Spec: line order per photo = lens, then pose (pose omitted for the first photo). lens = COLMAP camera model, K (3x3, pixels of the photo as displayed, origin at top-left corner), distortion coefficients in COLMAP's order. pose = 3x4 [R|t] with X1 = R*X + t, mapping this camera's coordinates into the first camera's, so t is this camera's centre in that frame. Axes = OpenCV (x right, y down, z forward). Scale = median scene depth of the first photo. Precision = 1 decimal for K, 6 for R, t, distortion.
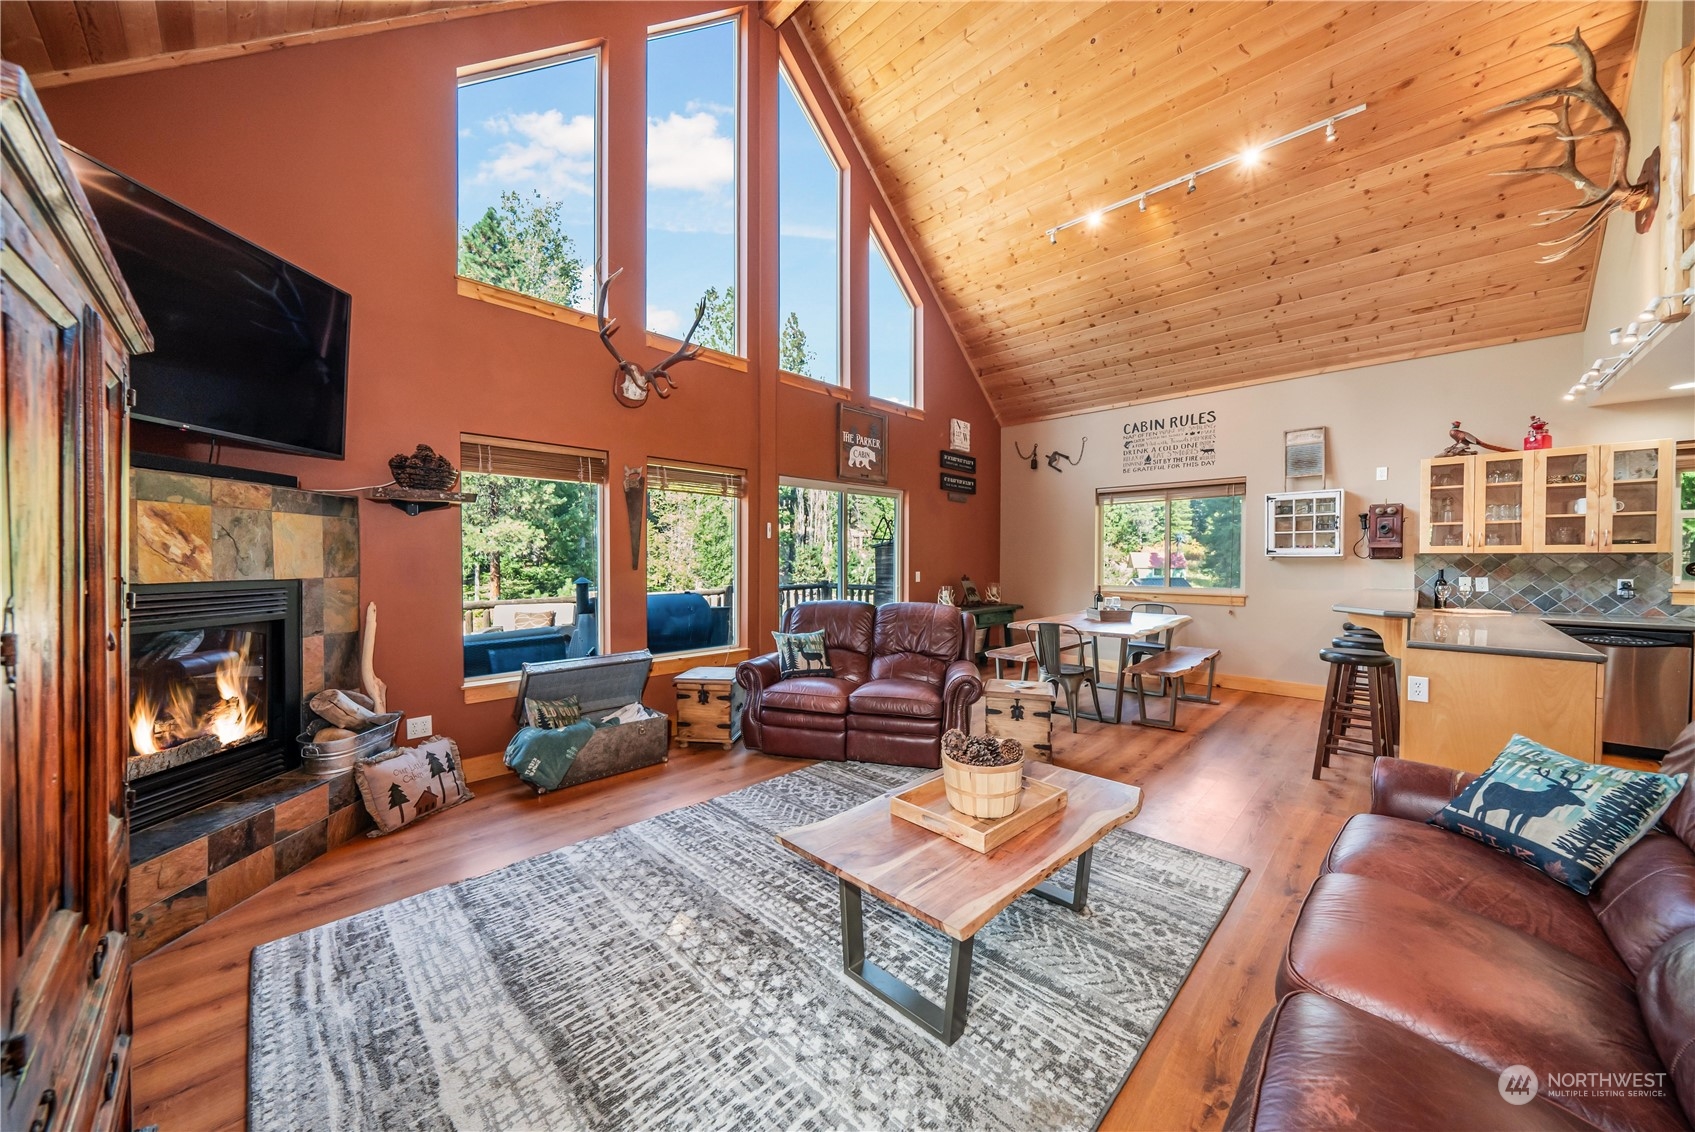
lens RADIAL K [[594.6, 0, 850.9], [0, 594.6, 571.5], [0, 0, 1]] dist [-0.005016, -0.000225]
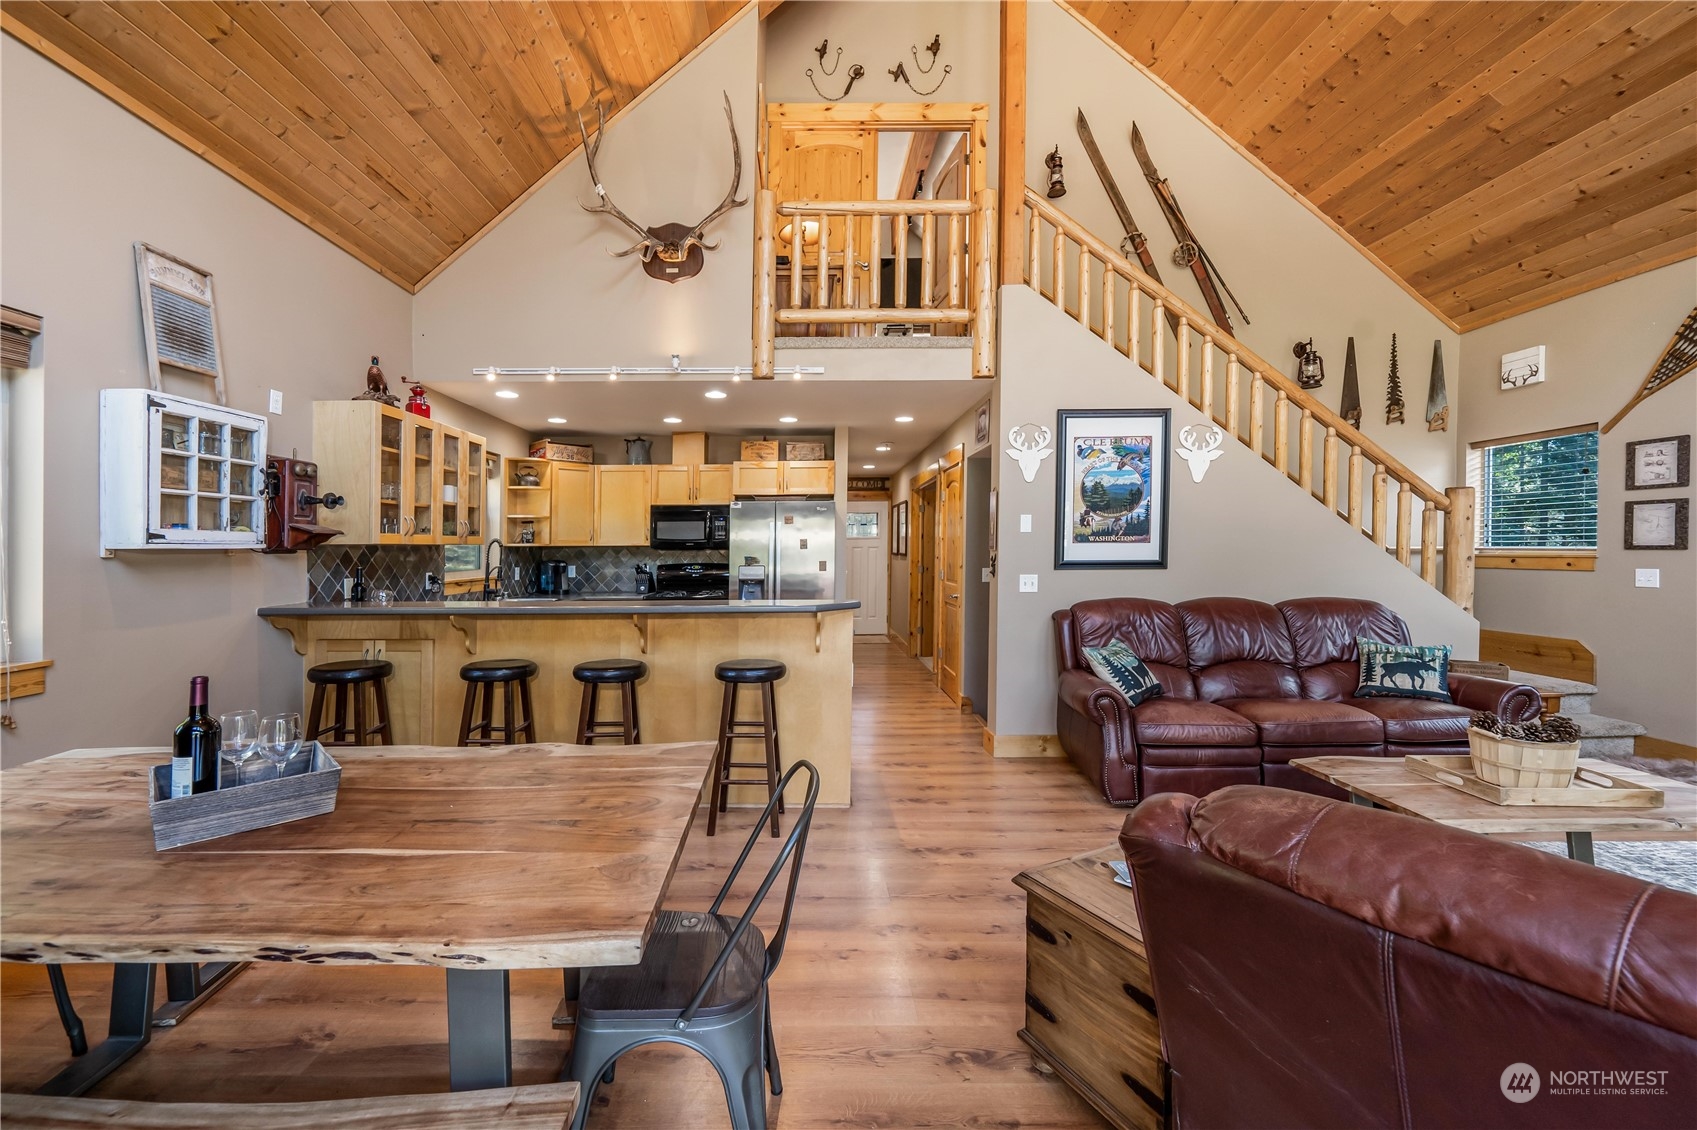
lens RADIAL K [[662.9, 0, 797.8], [0, 662.9, 559.3], [0, 0, 1]] dist [-0.003733, -0.000226]
pose [[-0.681411, -0.008782, 0.731848, 0.114000], [0.021967, 0.999232, 0.032443, -0.029192], [-0.731571, 0.038184, -0.680695, 1.247753]]
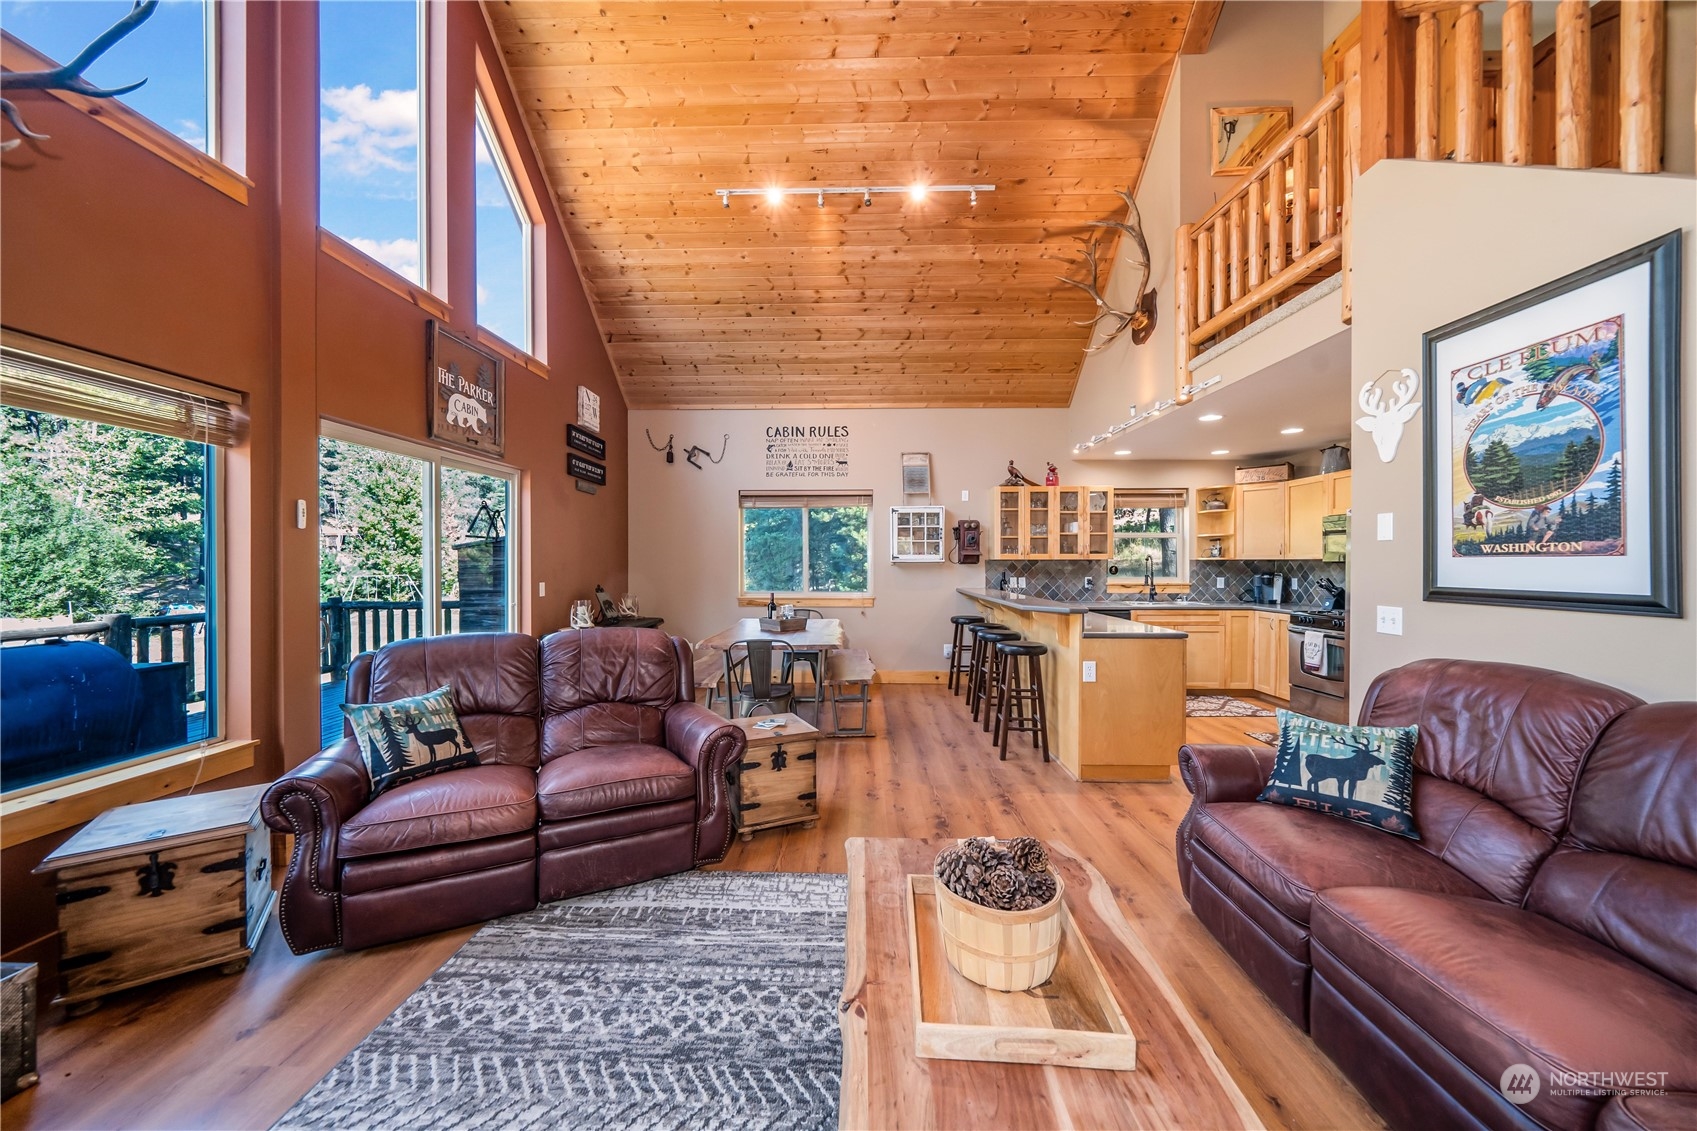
lens RADIAL K [[587.8, 0, 849.4], [0, 587.8, 570.9], [0, 0, 1]] dist [-0.004501, -0.000118]
pose [[0.735965, -0.010125, 0.676943, -0.145157], [0.016442, 0.999861, -0.002922, -0.008350], [-0.676819, 0.013281, 0.736029, 0.297153]]
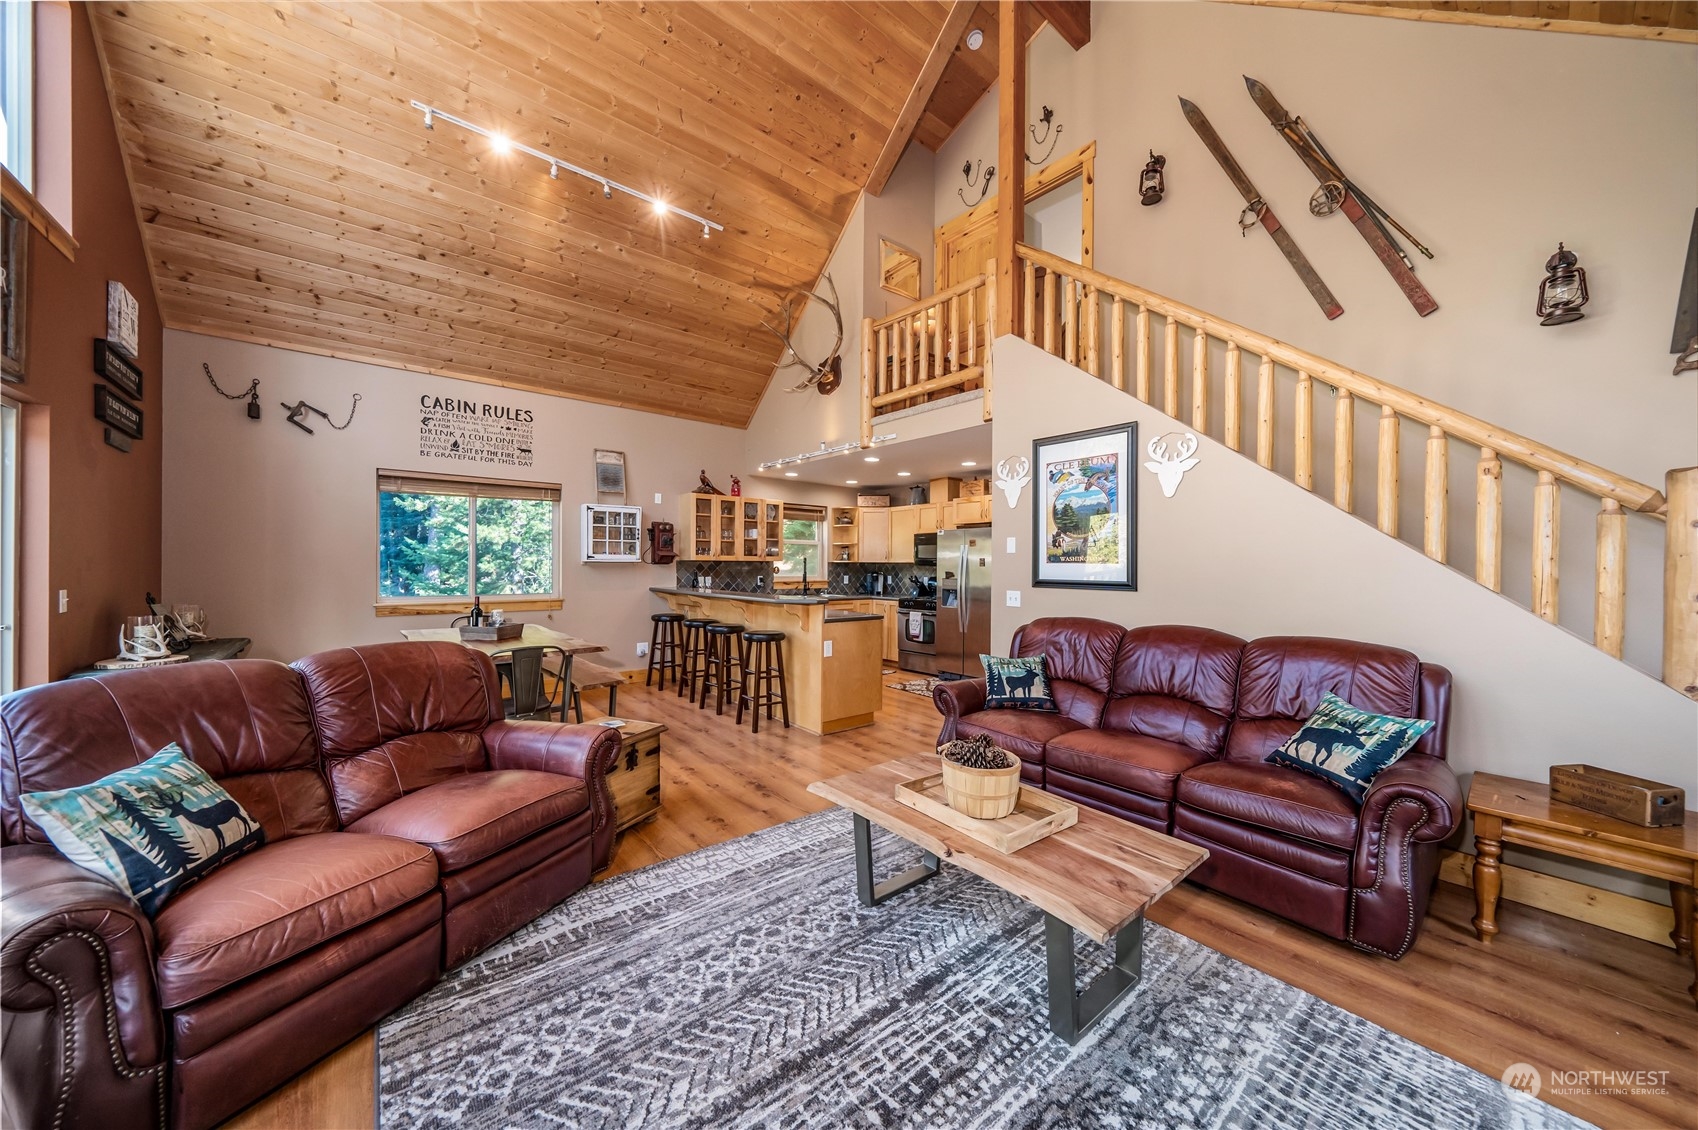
lens RADIAL K [[579.5, 0, 850.8], [0, 579.5, 569.8], [0, 0, 1]] dist [-0.004111, 0.000014]
pose [[0.113775, -0.008540, 0.993470, -0.370460], [0.015008, 0.999864, 0.006876, -0.013262], [-0.993393, 0.014128, 0.113888, 0.510837]]
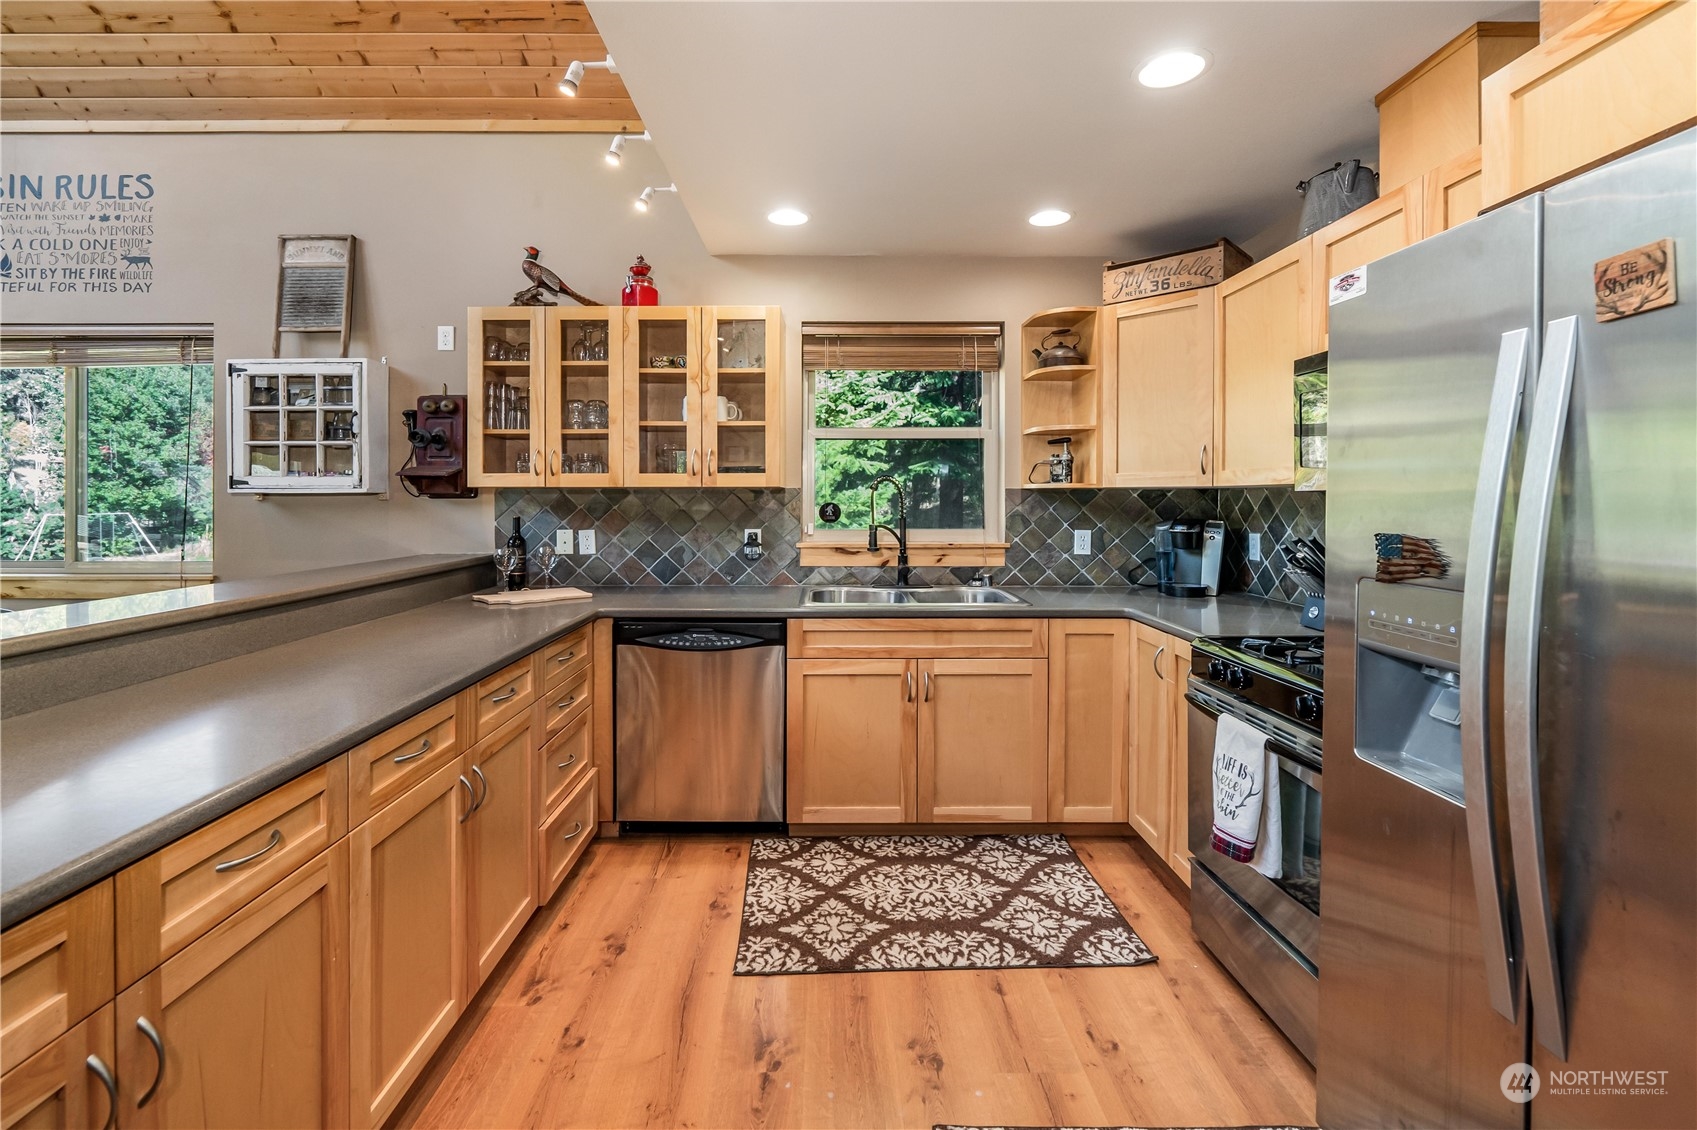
lens RADIAL K [[631.4, 0, 851.6], [0, 631.4, 499.6], [0, 0, 1]] dist [-0.000002, 0.000032]
pose [[0.767482, -0.004917, 0.641052, 0.921346], [0.014480, 0.999848, -0.009666, -0.010225], [-0.640907, 0.016701, 0.767437, 0.389214]]
